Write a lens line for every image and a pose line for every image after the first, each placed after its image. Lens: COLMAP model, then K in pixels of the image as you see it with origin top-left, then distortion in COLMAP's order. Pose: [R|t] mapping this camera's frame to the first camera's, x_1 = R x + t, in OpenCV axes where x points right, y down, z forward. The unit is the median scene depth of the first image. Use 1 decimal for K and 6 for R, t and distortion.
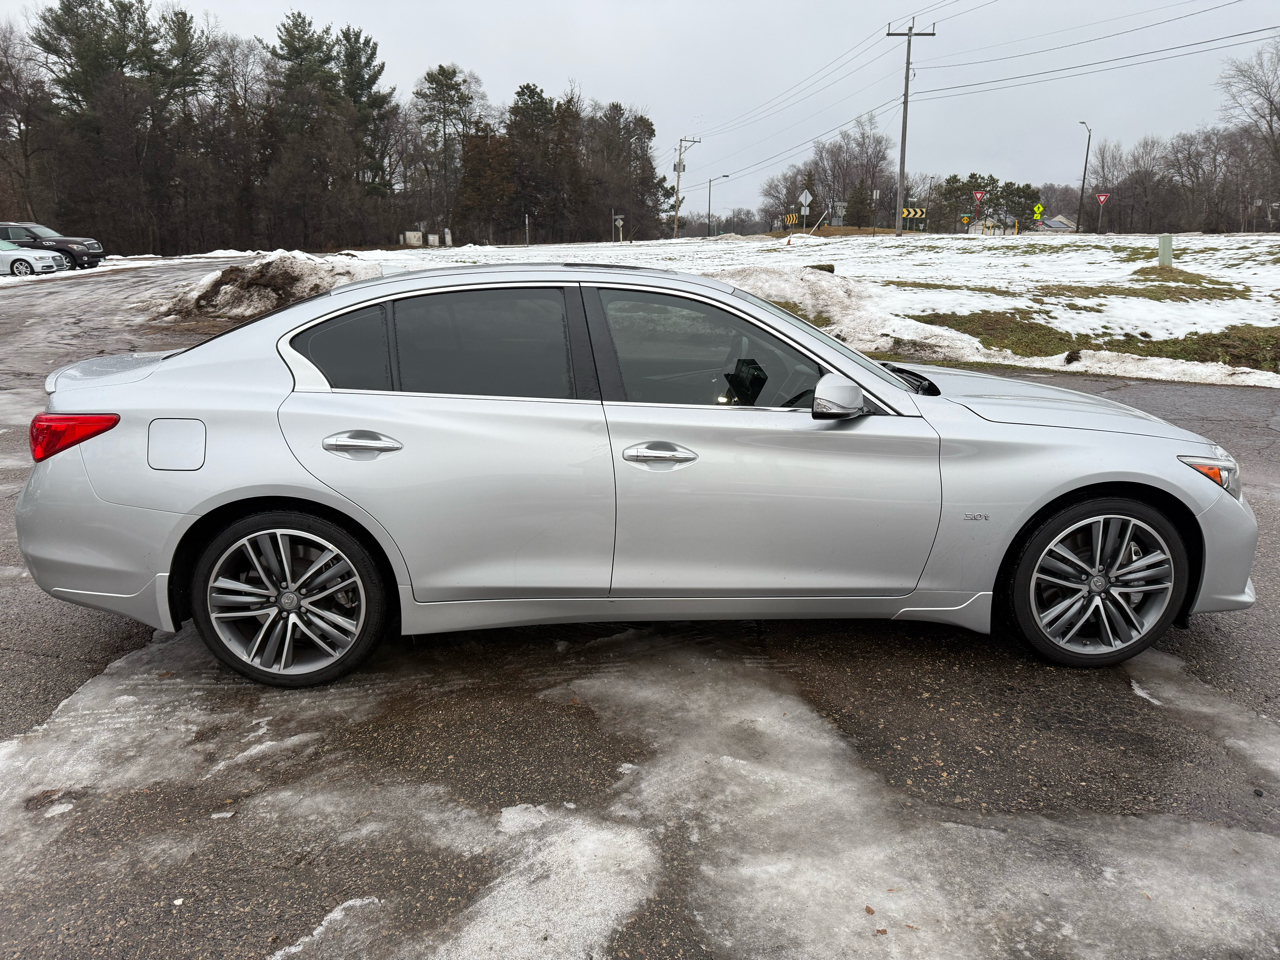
lens RADIAL K [[934.7, 0, 640.0], [0, 934.7, 480.0], [0, 0, 1]] dist [0.006520, -0.012073]
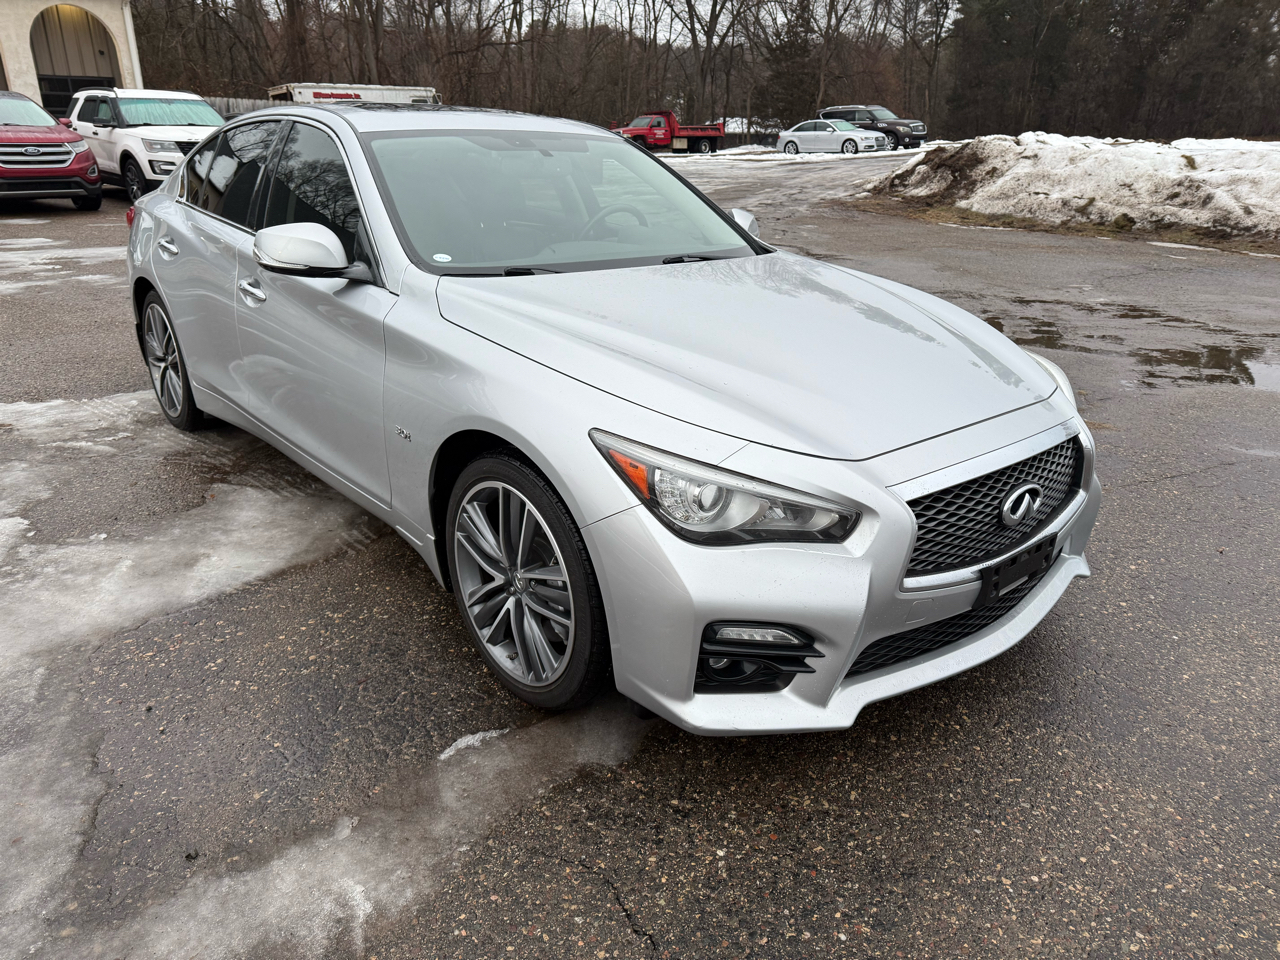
lens RADIAL K [[938.7, 0, 640.8], [0, 938.7, 457.0], [0, 0, 1]] dist [0.006369, -0.003813]
pose [[0.605668, 0.272433, -0.747628, 0.221007], [-0.208450, 0.961074, 0.181343, -0.026031], [0.767929, 0.046010, 0.638880, 0.132668]]
